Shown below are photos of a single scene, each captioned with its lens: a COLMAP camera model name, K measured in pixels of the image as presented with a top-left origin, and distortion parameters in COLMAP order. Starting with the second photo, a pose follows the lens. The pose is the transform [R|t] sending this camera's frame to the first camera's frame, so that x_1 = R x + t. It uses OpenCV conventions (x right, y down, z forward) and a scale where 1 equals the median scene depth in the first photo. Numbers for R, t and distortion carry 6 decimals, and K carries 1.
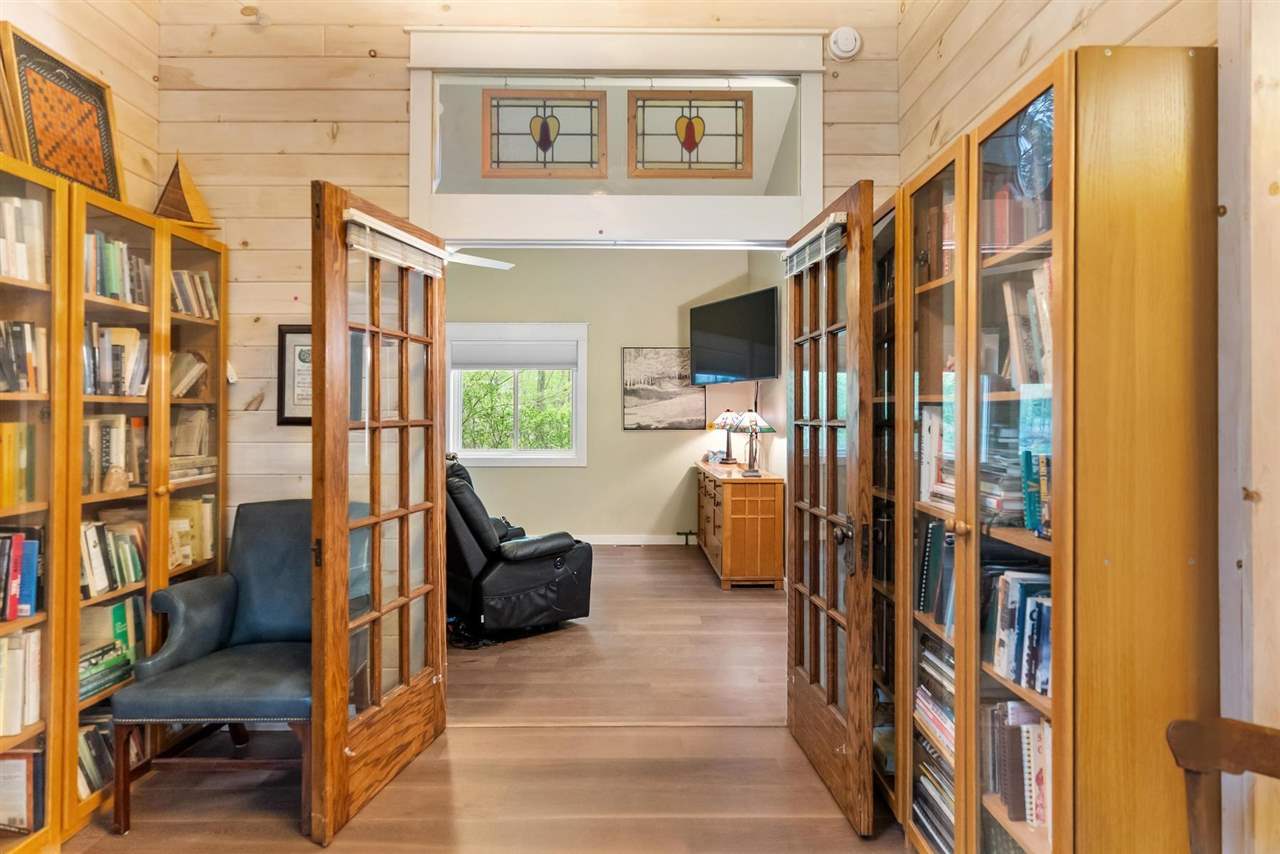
lens RADIAL K [[679.7, 0, 632.2], [0, 679.7, 409.7], [0, 0, 1]] dist [-0.002693, 0.003296]
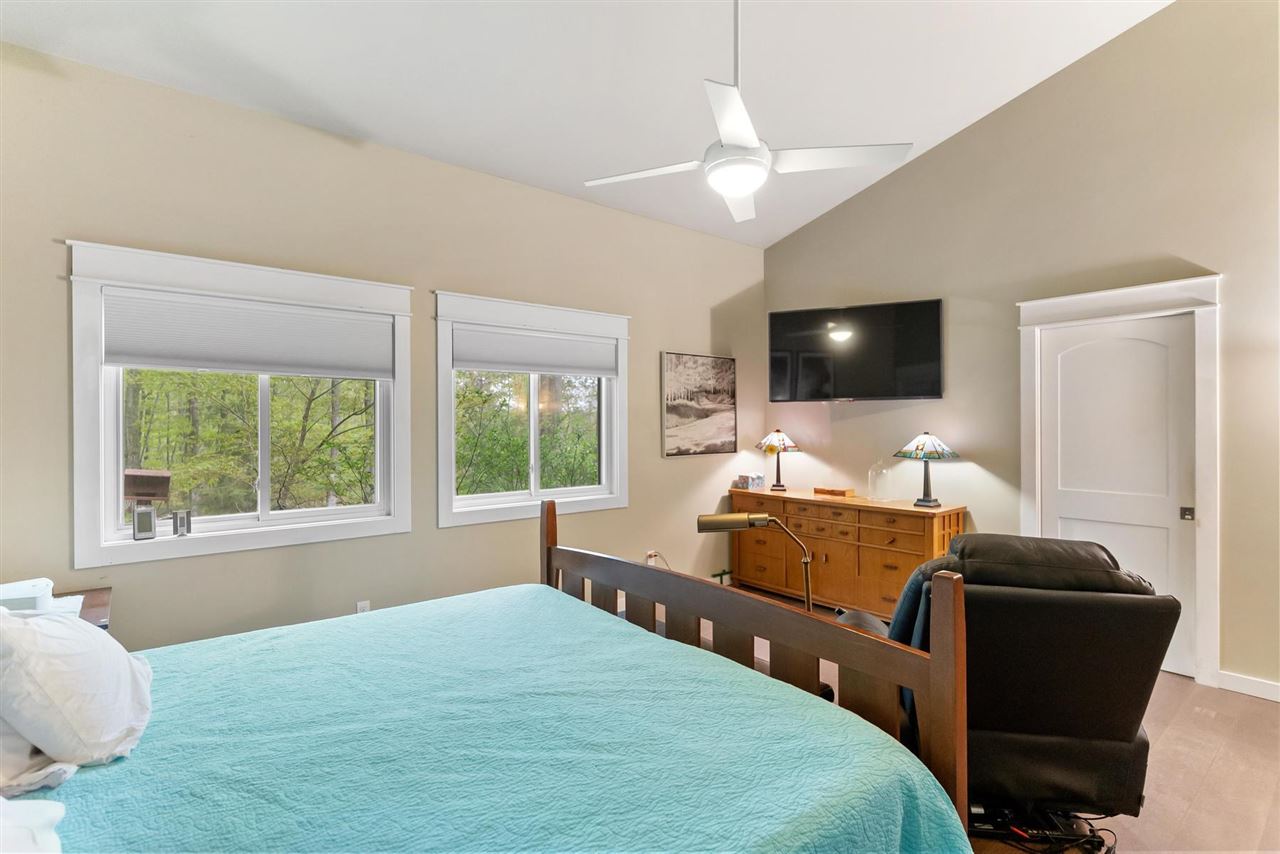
lens RADIAL K [[618.0, 0, 641.4], [0, 618.0, 420.2], [0, 0, 1]] dist [0.003260, -0.000395]
pose [[0.767741, -0.004762, 0.640743, -0.494652], [-0.001277, 0.999959, 0.008961, -0.018870], [-0.640759, -0.007698, 0.767703, 0.465648]]
